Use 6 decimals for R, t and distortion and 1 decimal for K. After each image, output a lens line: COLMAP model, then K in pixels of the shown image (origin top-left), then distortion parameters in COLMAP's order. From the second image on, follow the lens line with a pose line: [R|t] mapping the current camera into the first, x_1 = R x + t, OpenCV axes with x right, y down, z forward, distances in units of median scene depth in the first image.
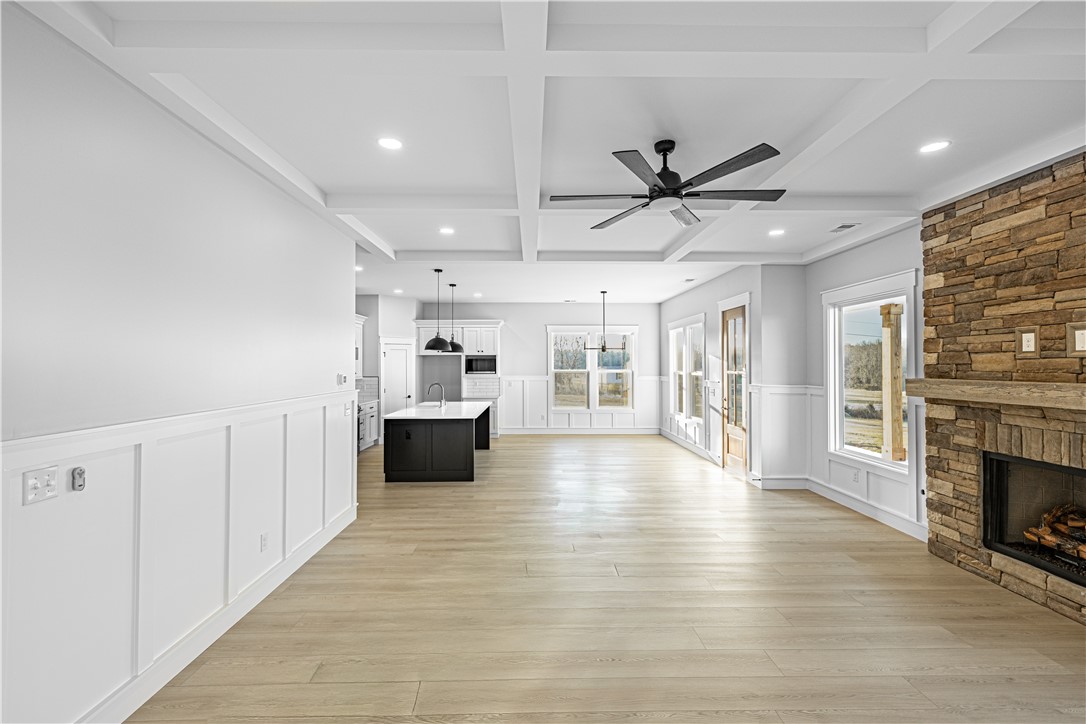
lens RADIAL K [[459.4, 0, 544.1], [0, 459.4, 360.0], [0, 0, 1]] dist [0.002296, -0.000003]
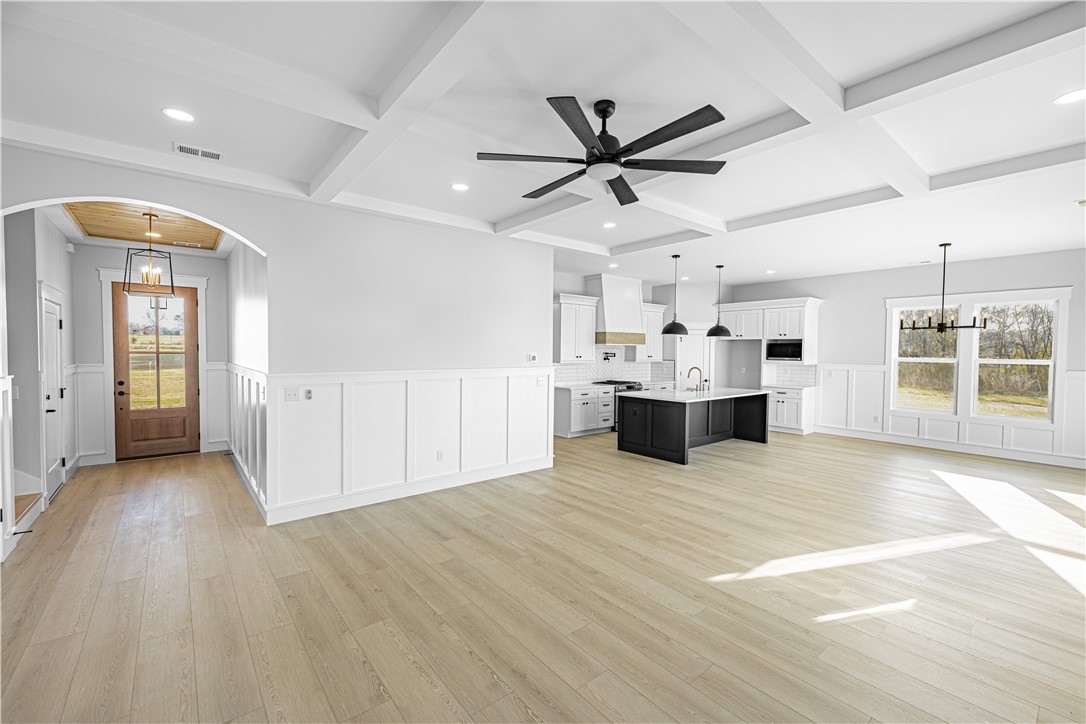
lens RADIAL K [[459.4, 0, 545.2], [0, 459.4, 364.6], [0, 0, 1]] dist [0.002296, -0.000003]
pose [[0.613908, 0.031998, -0.788729, 0.722939], [-0.000902, 0.999206, 0.039834, 0.009801], [0.789377, -0.023743, 0.613450, 0.253687]]
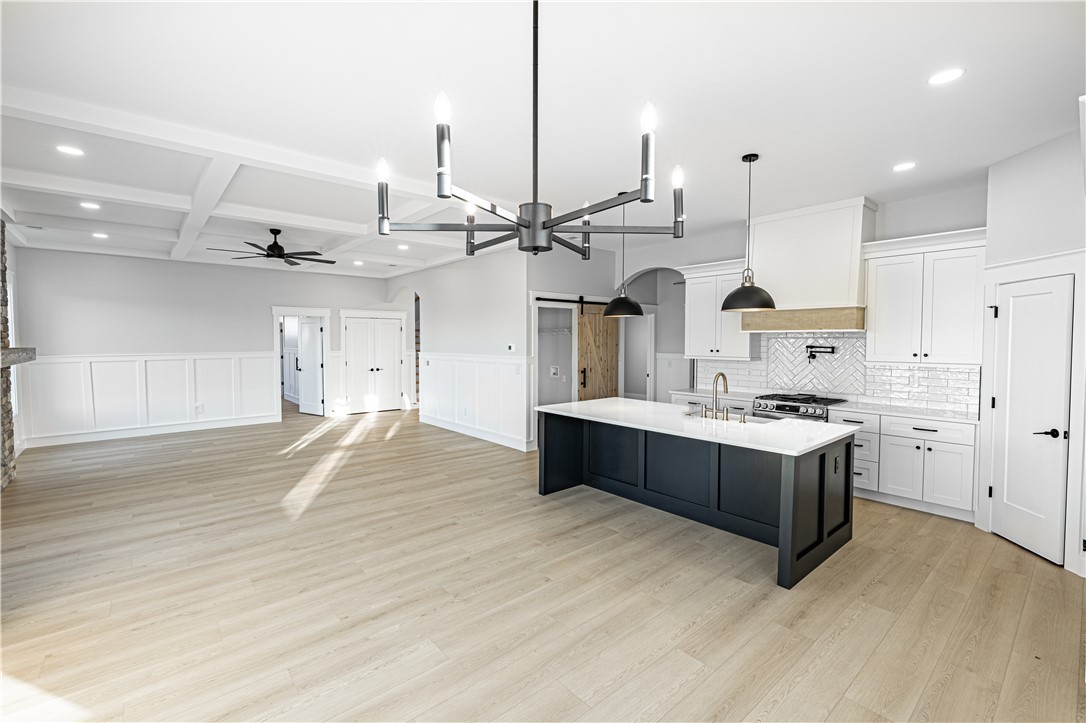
lens RADIAL K [[468.6, 0, 540.9], [0, 468.6, 363.9], [0, 0, 1]] dist [0.004284, -0.000989]
pose [[-0.775480, 0.031826, -0.630569, 0.521189], [0.005108, 0.999012, 0.044140, 0.031884], [0.631351, 0.031008, -0.774877, 2.600123]]
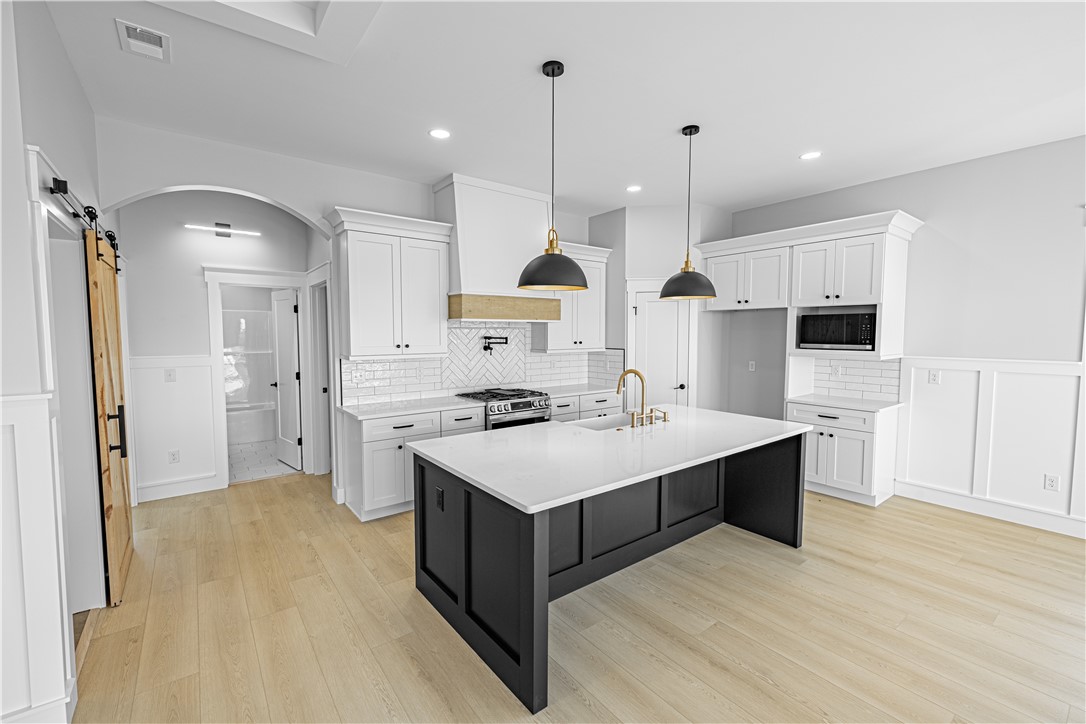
lens RADIAL K [[459.4, 0, 543.7], [0, 459.4, 361.6], [0, 0, 1]] dist [0.002296, -0.000003]
pose [[0.587812, 0.055013, -0.807125, 0.130743], [0.007070, 0.997298, 0.073124, 0.020982], [0.808966, -0.048690, 0.585835, 1.381126]]
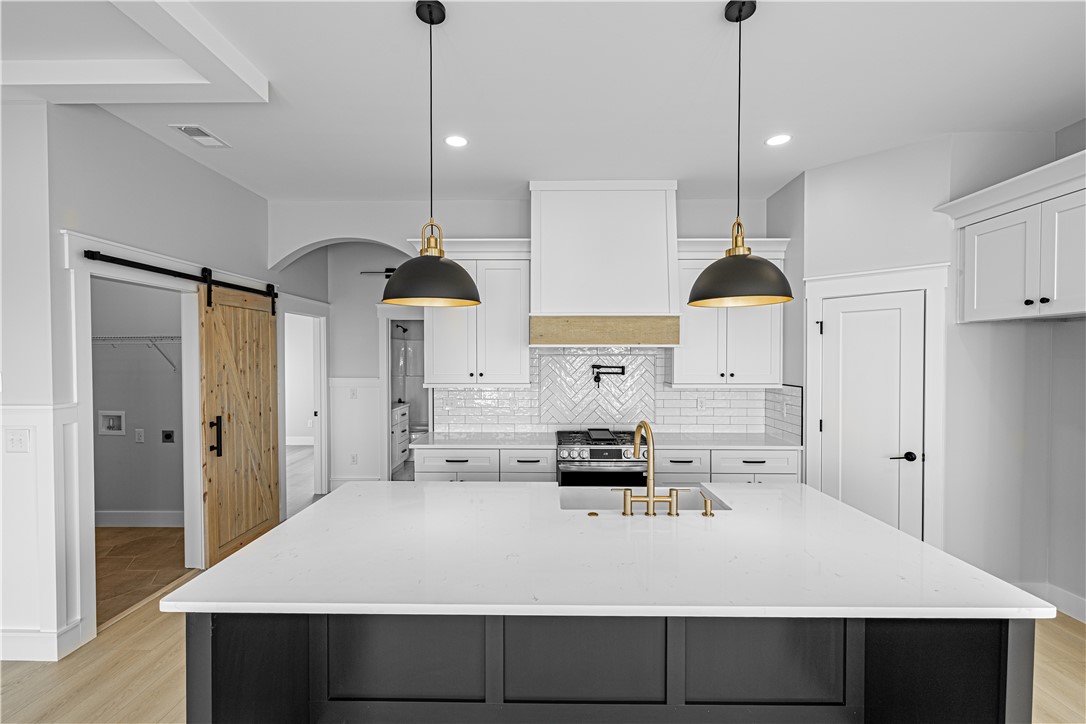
lens RADIAL K [[468.6, 0, 541.9], [0, 468.6, 364.7], [0, 0, 1]] dist [0.004284, -0.000989]
pose [[-0.040920, 0.019458, -0.998973, 0.091935], [0.009186, 0.999775, 0.019098, 0.020825], [0.999120, -0.008395, -0.041090, 1.930573]]
